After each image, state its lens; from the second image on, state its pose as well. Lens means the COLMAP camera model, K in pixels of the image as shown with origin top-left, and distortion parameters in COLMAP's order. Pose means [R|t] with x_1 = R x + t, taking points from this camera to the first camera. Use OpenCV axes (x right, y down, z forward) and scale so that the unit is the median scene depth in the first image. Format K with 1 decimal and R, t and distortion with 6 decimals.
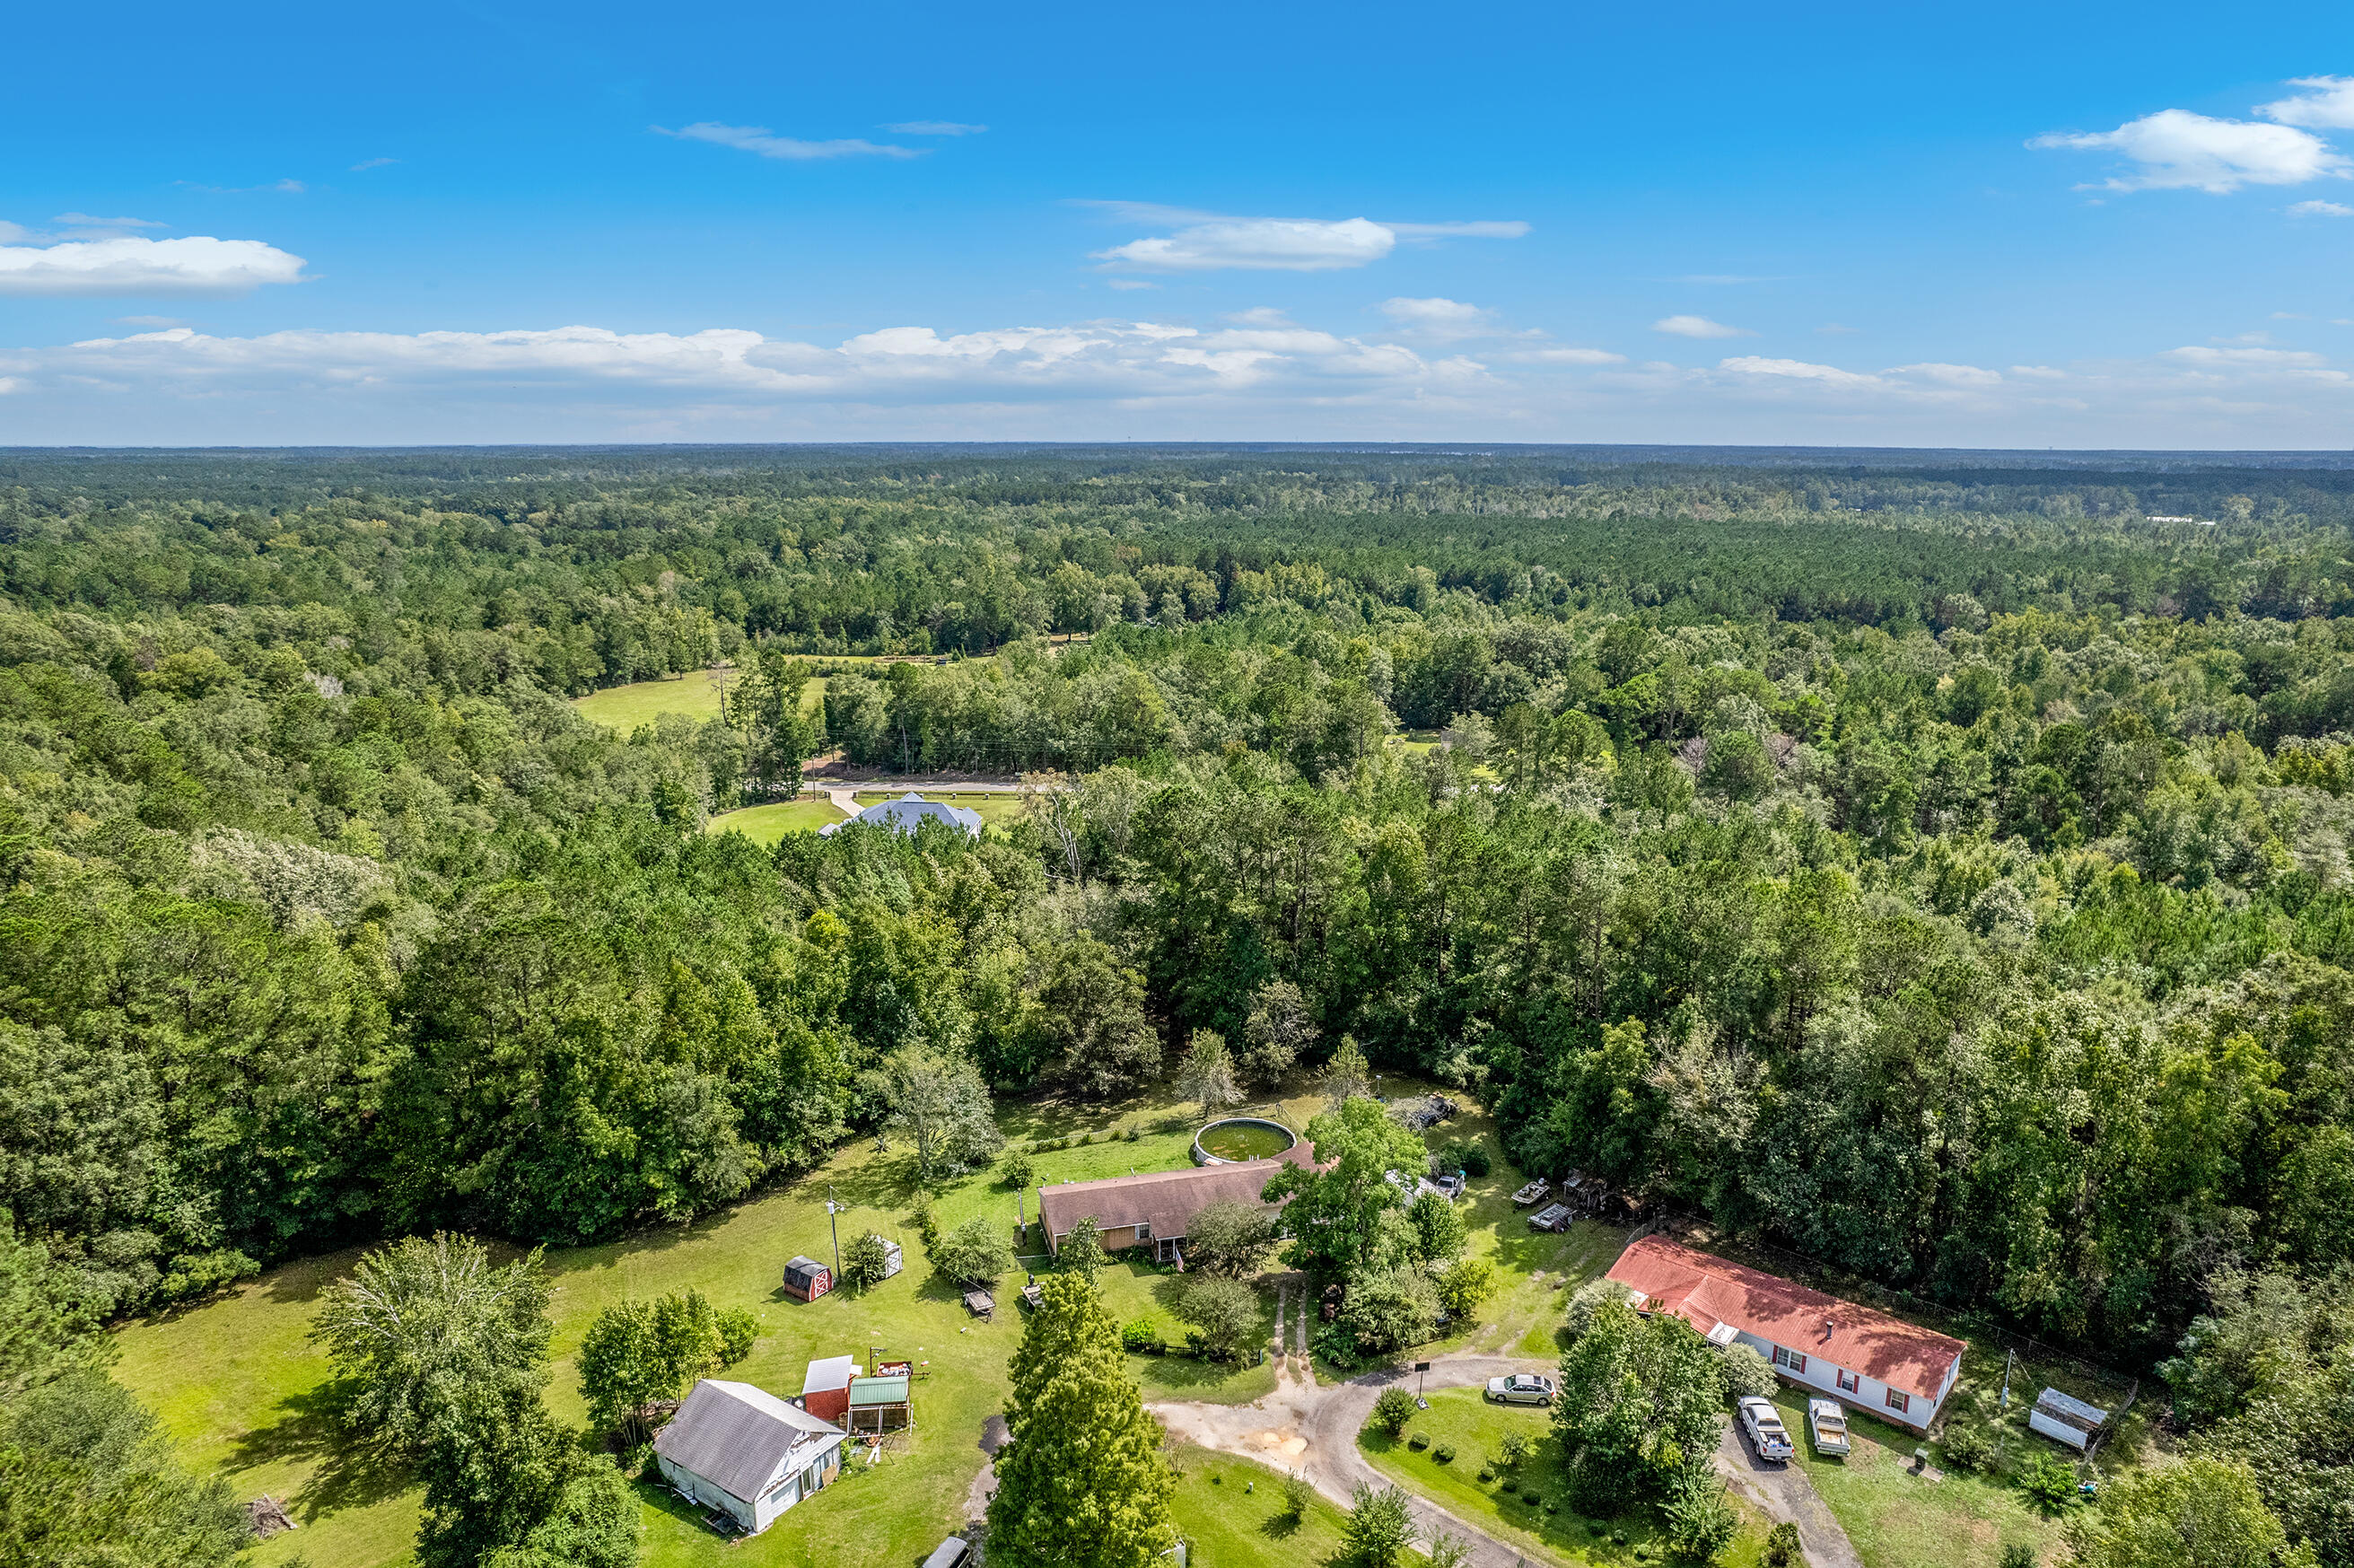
lens RADIAL K [[1517.6, 0, 1181.0], [0, 1517.6, 805.5], [0, 0, 1]] dist [-0.075163, 0.065697]
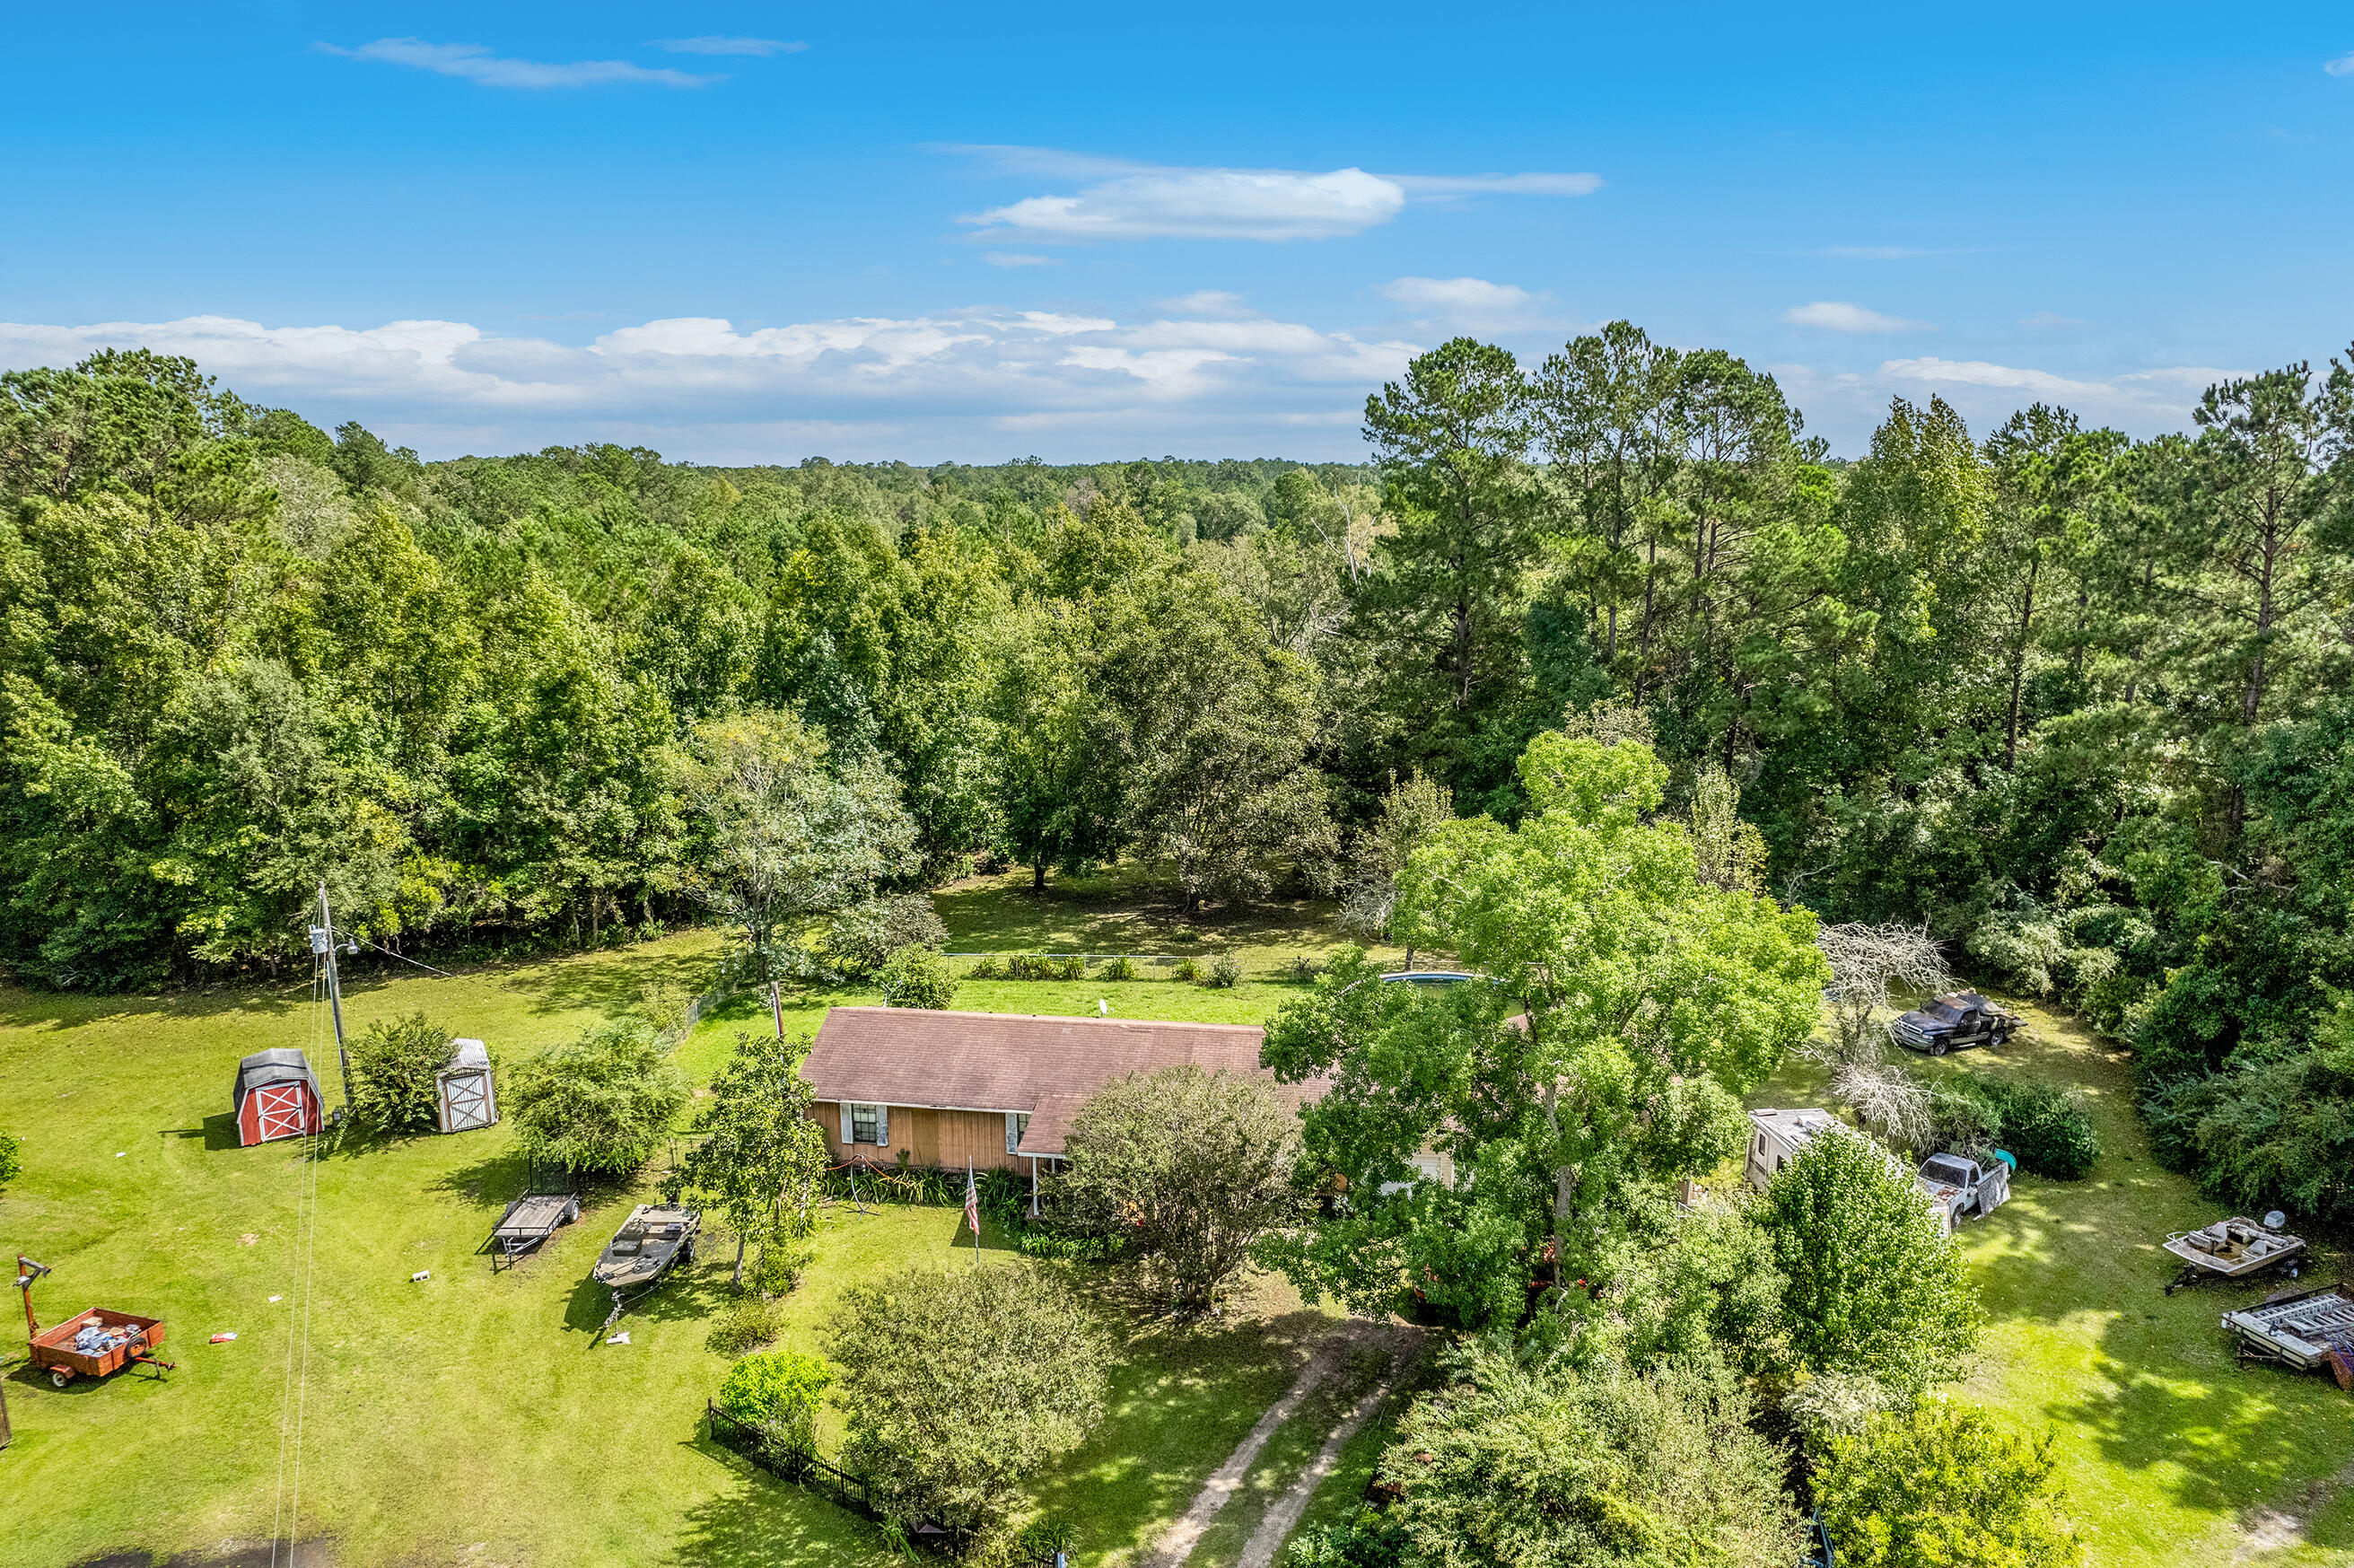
lens RADIAL K [[1510.3, 0, 1177.0], [0, 1510.3, 784.0], [0, 0, 1]] dist [-0.087069, 0.079529]
pose [[0.923638, 0.075722, -0.375711, 0.133219], [-0.090451, 0.995665, -0.021693, 0.184645], [0.372440, 0.054020, 0.926483, 0.612366]]
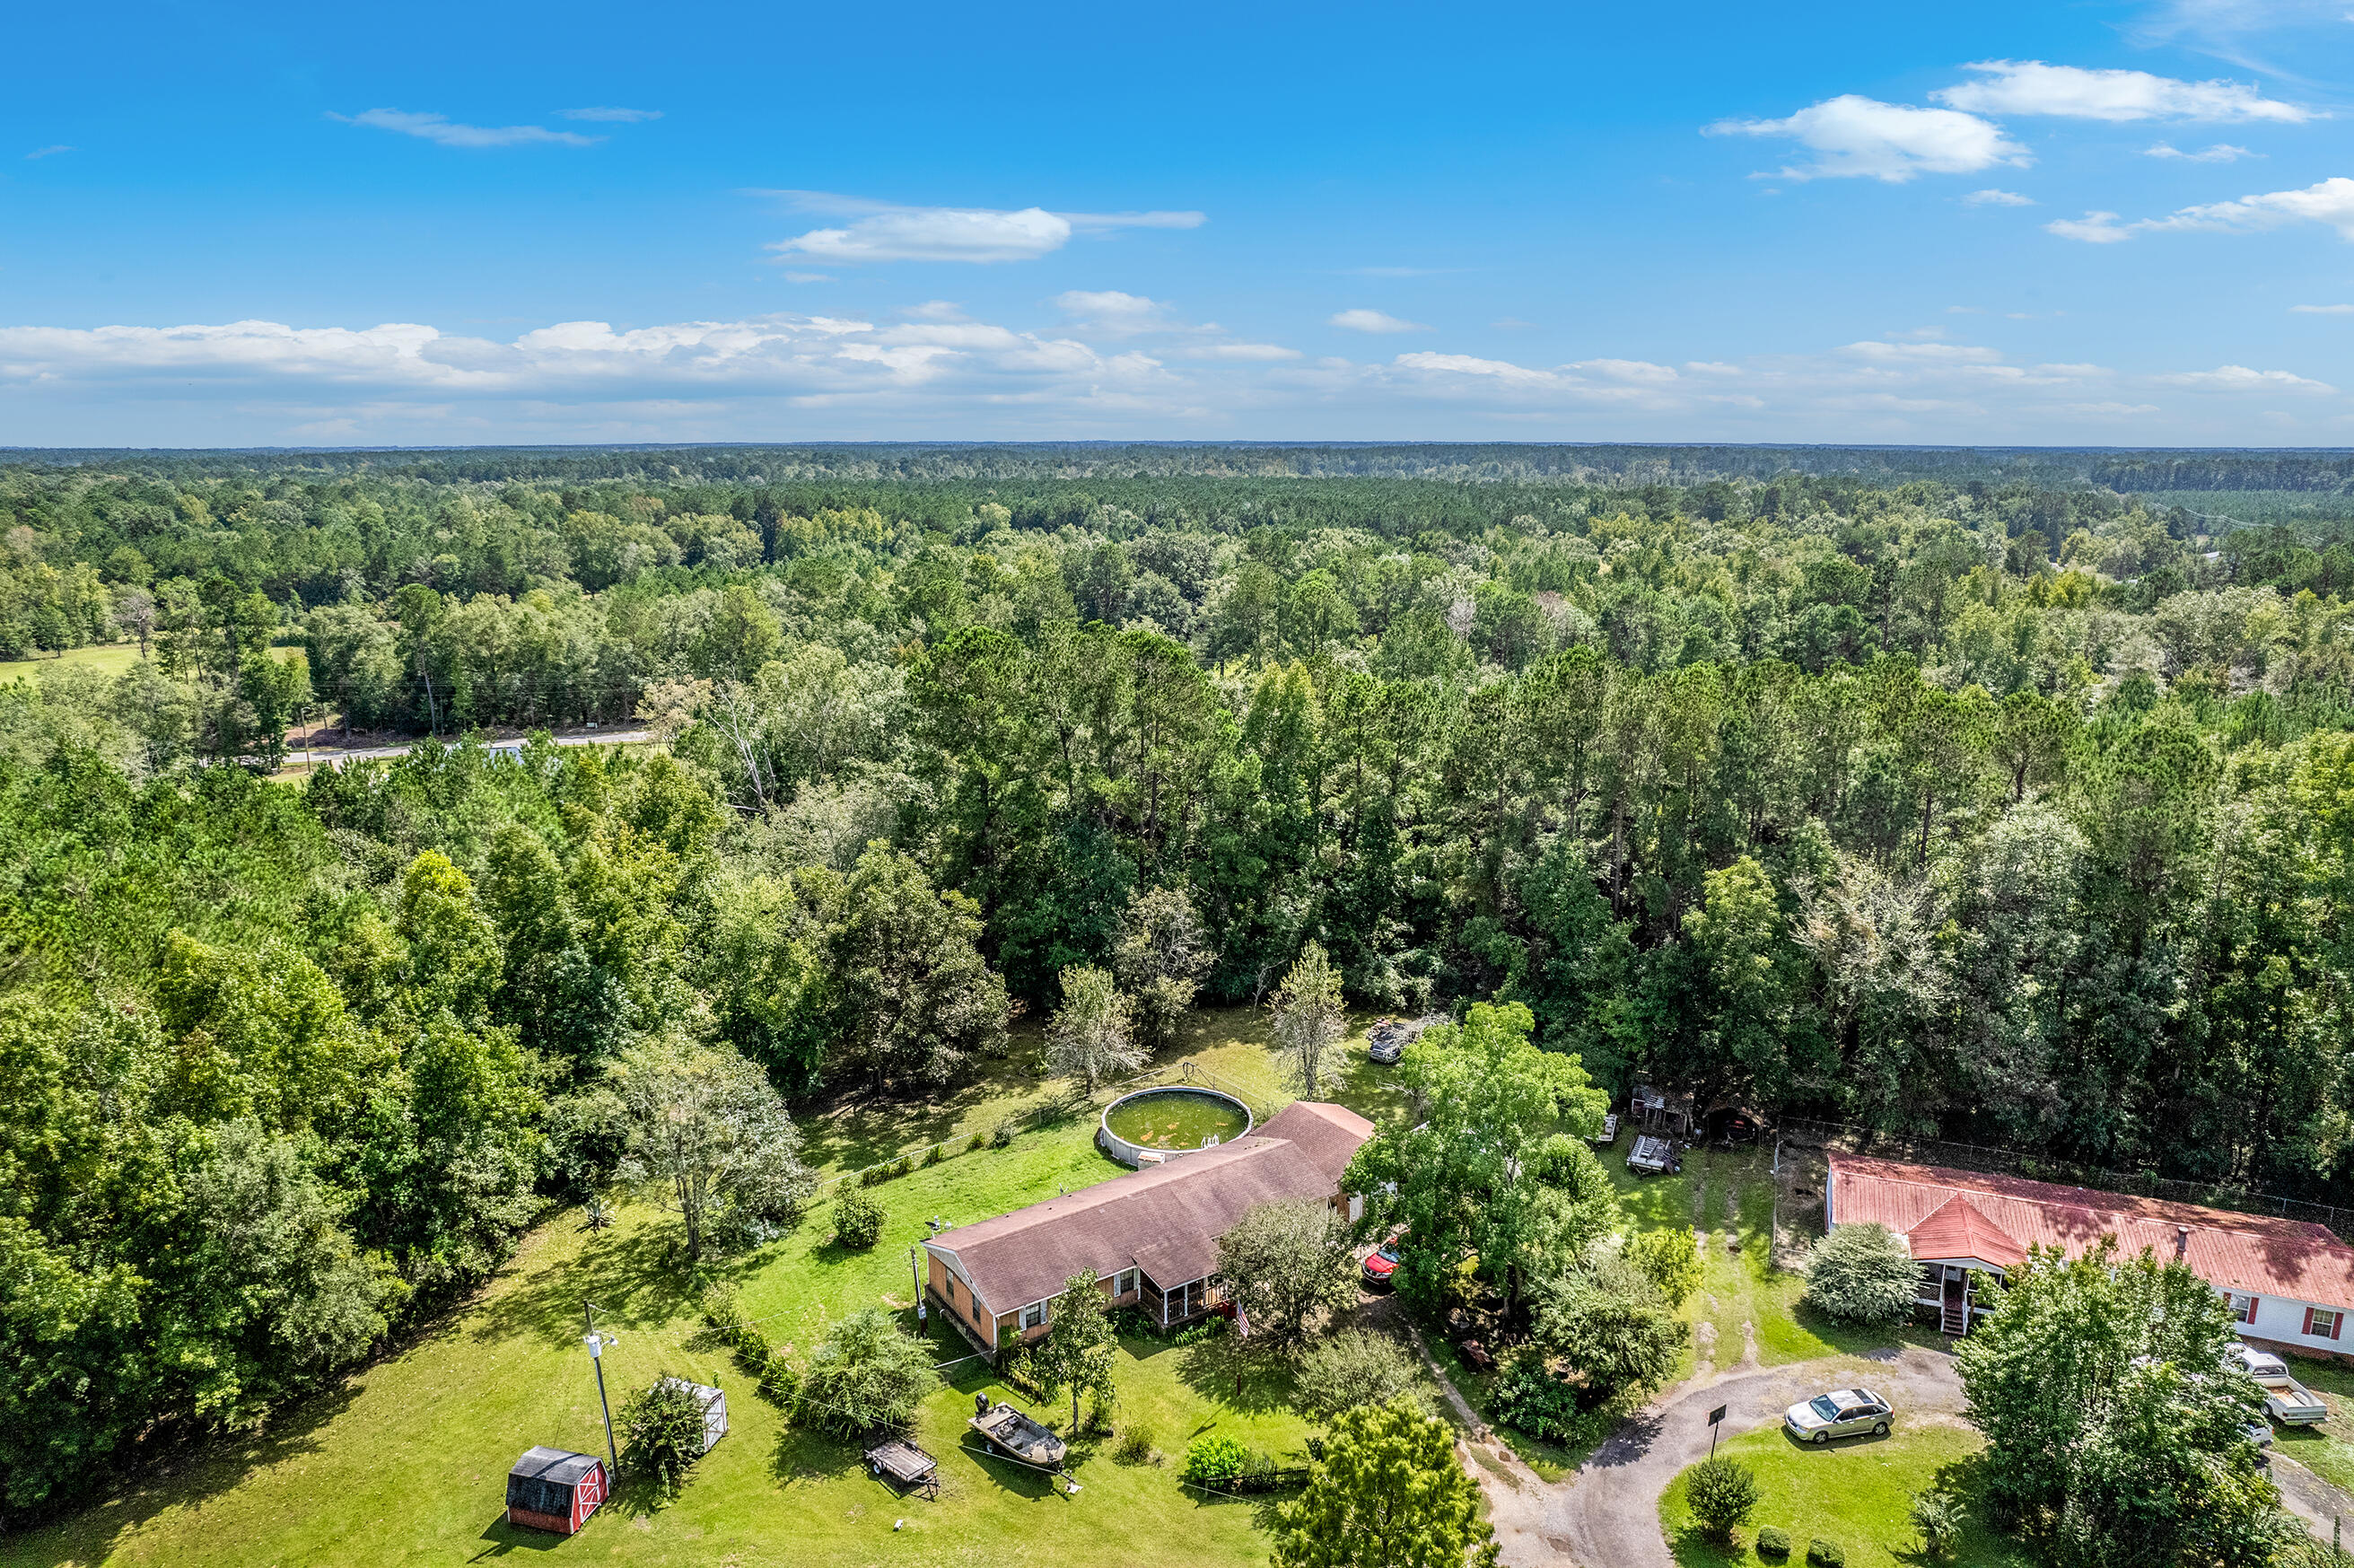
lens RADIAL K [[1517.6, 0, 1181.0], [0, 1517.6, 805.5], [0, 0, 1]] dist [-0.075163, 0.065697]
pose [[0.941735, -0.082925, 0.325974, -0.171235], [0.083630, 0.996426, 0.011876, 0.080788], [-0.325794, 0.016077, 0.945304, 0.388854]]
